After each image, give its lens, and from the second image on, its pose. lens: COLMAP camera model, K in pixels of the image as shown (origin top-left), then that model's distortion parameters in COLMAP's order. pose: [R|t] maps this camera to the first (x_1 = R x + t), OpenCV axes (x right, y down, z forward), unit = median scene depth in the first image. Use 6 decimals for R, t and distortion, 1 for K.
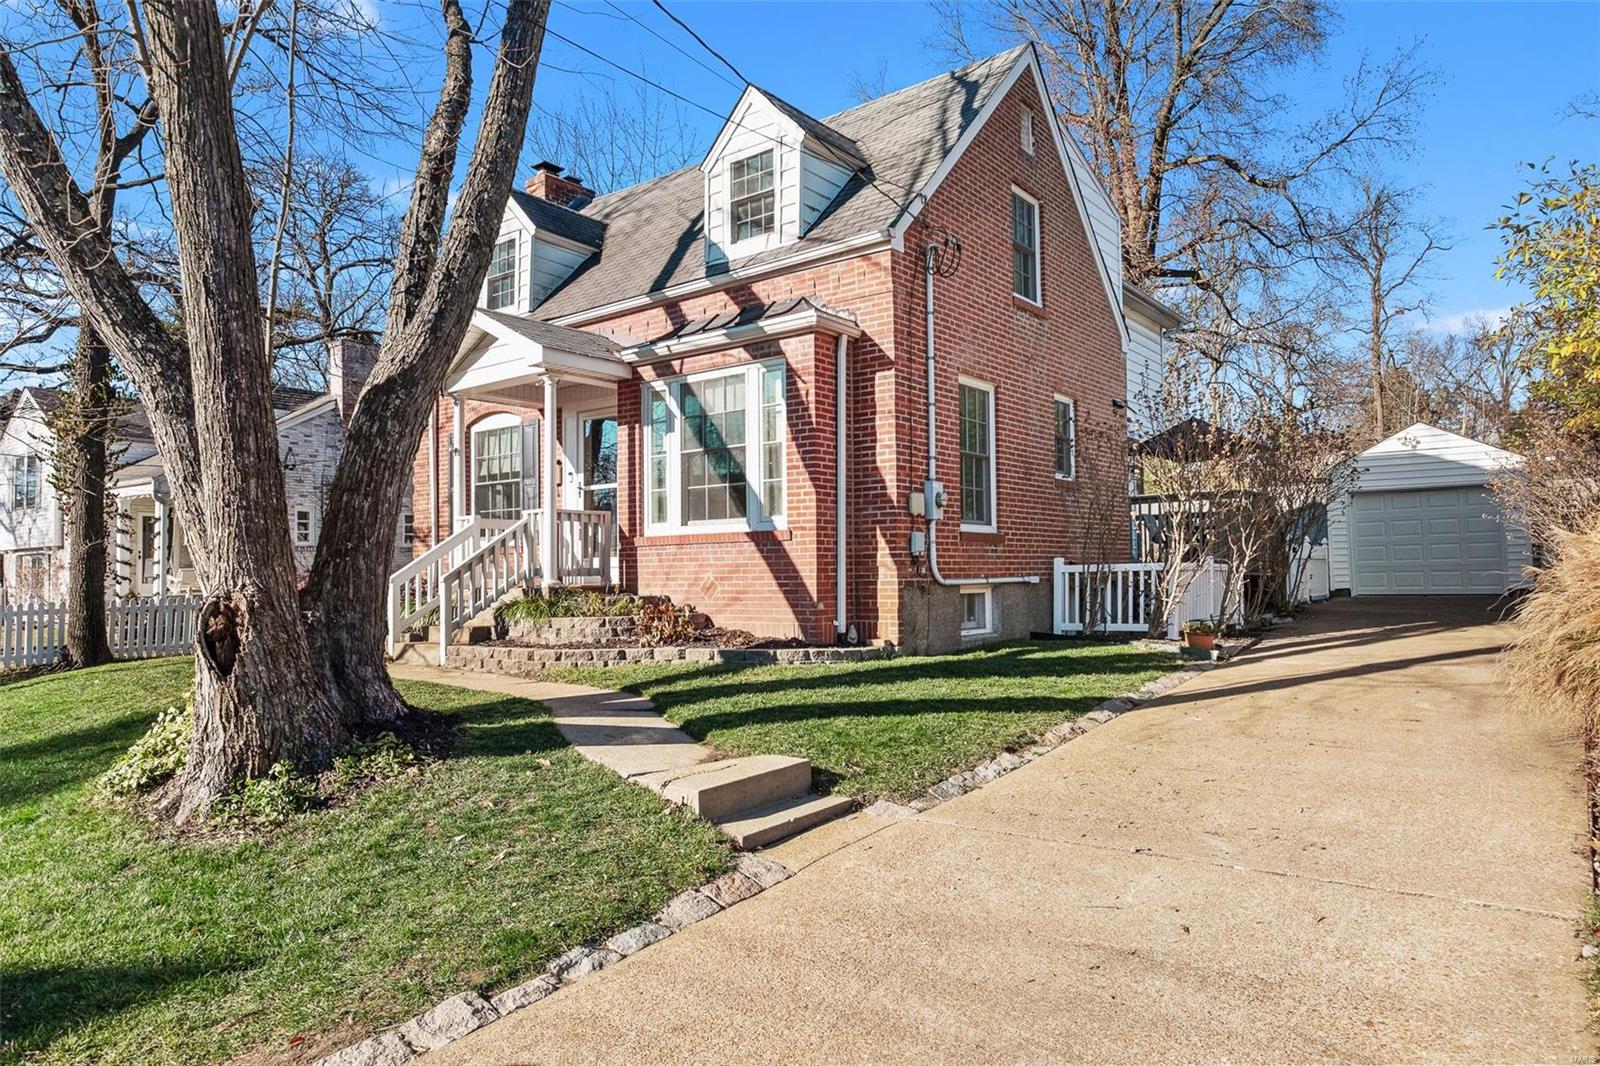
lens RADIAL K [[964.2, 0, 813.1], [0, 964.2, 521.9], [0, 0, 1]] dist [0.009161, 0.001496]
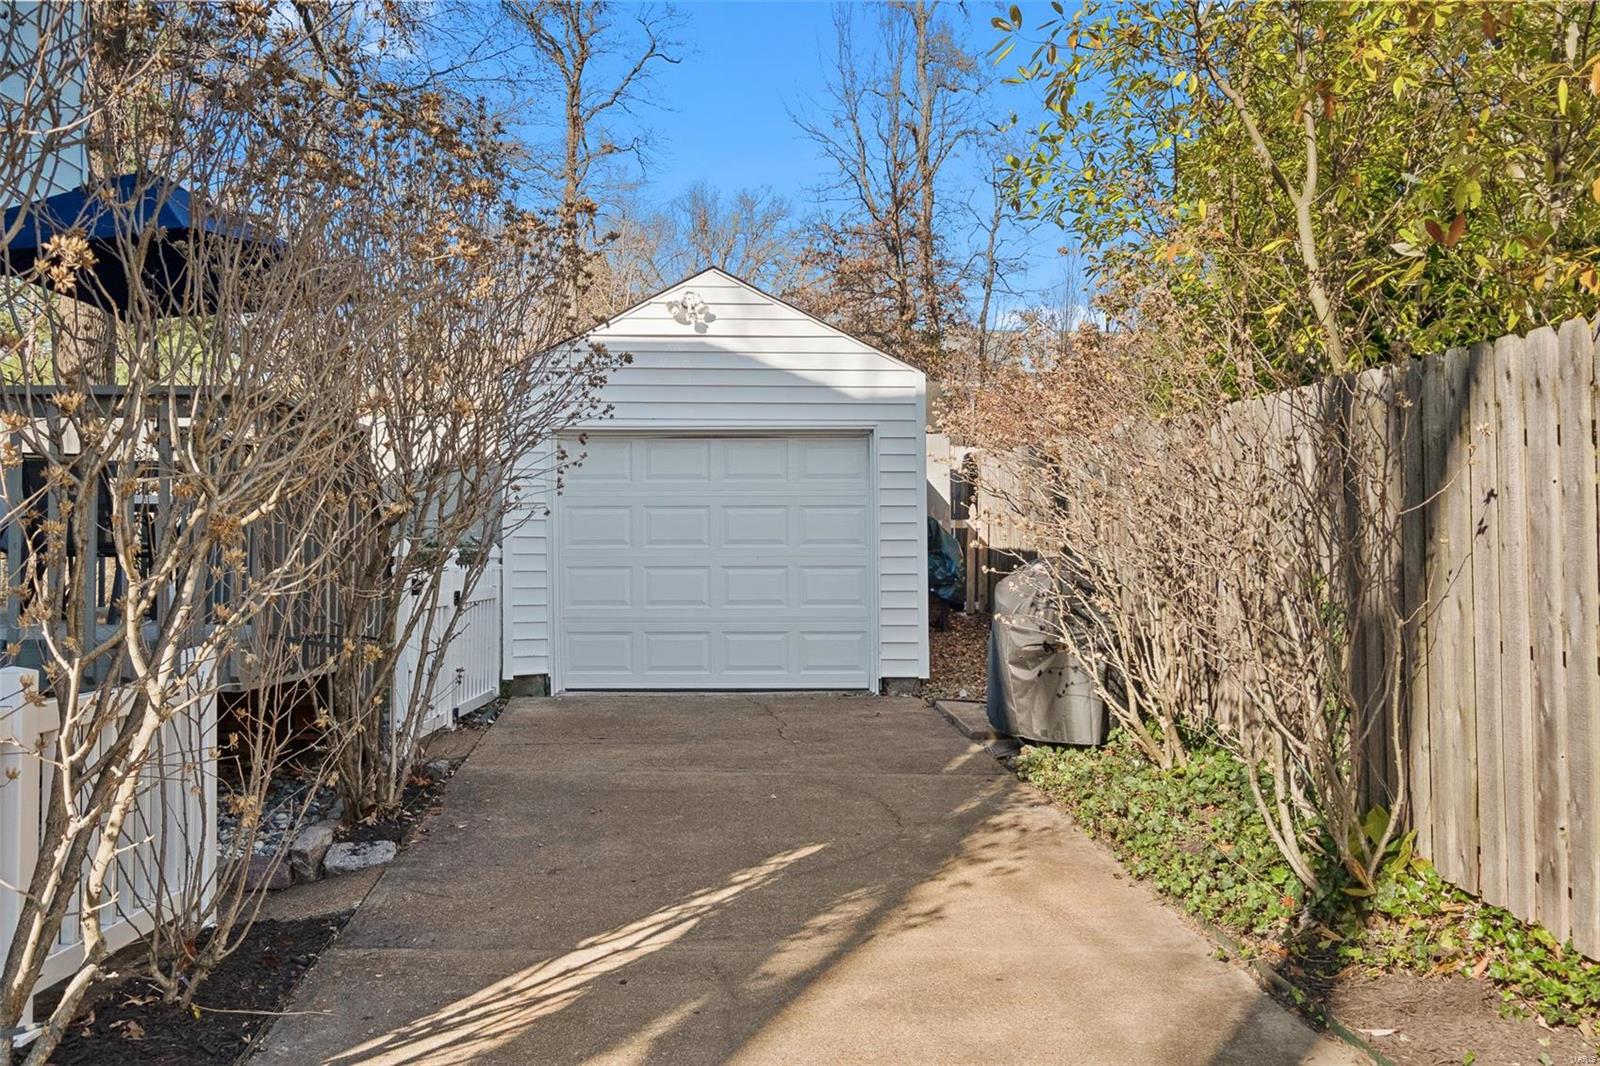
lens RADIAL K [[1611.7, 0, 800.1], [0, 1611.7, 533.4], [0, 0, 1]] dist [0.002097, 0.000000]
pose [[0.773886, 0.022340, 0.632931, 0.230799], [-0.042030, 0.998986, 0.016130, -0.004882], [-0.631929, -0.039085, 0.774040, 0.452524]]
